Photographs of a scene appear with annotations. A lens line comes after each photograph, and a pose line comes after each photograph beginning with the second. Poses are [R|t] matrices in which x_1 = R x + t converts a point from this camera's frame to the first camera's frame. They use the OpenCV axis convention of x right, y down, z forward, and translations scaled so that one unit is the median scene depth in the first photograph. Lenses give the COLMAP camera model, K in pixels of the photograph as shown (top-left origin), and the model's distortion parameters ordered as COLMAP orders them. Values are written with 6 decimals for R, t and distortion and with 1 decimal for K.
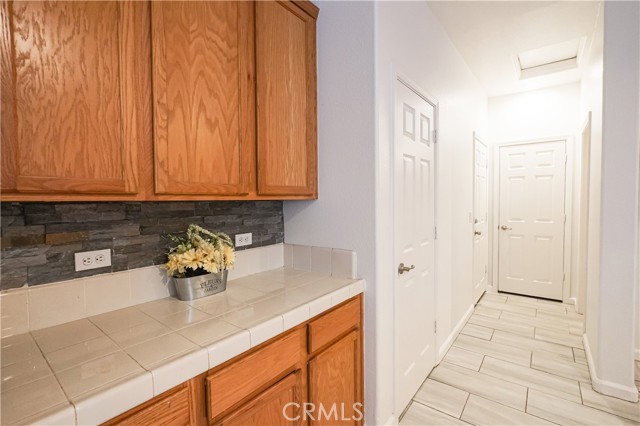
lens RADIAL K [[294.2, 0, 321.1], [0, 294.2, 211.3], [0, 0, 1]] dist [-0.000757, 0.001904]
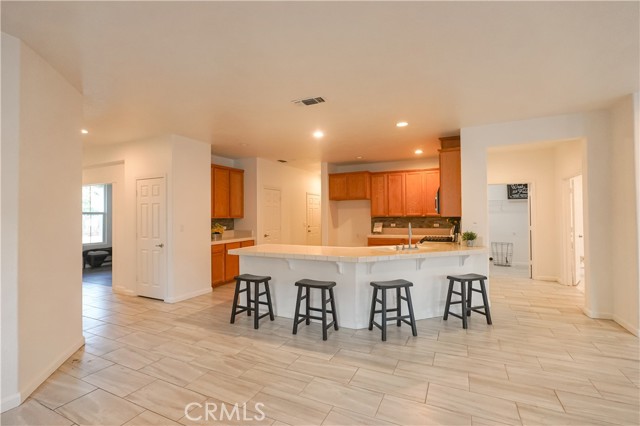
lens RADIAL K [[294.2, 0, 318.9], [0, 294.2, 213.5], [0, 0, 1]] dist [-0.000757, 0.001904]
pose [[0.975555, 0.007700, 0.219622, 0.110045], [0.003207, 0.998781, -0.049264, 0.100859], [-0.219733, 0.048764, 0.974341, -3.178973]]
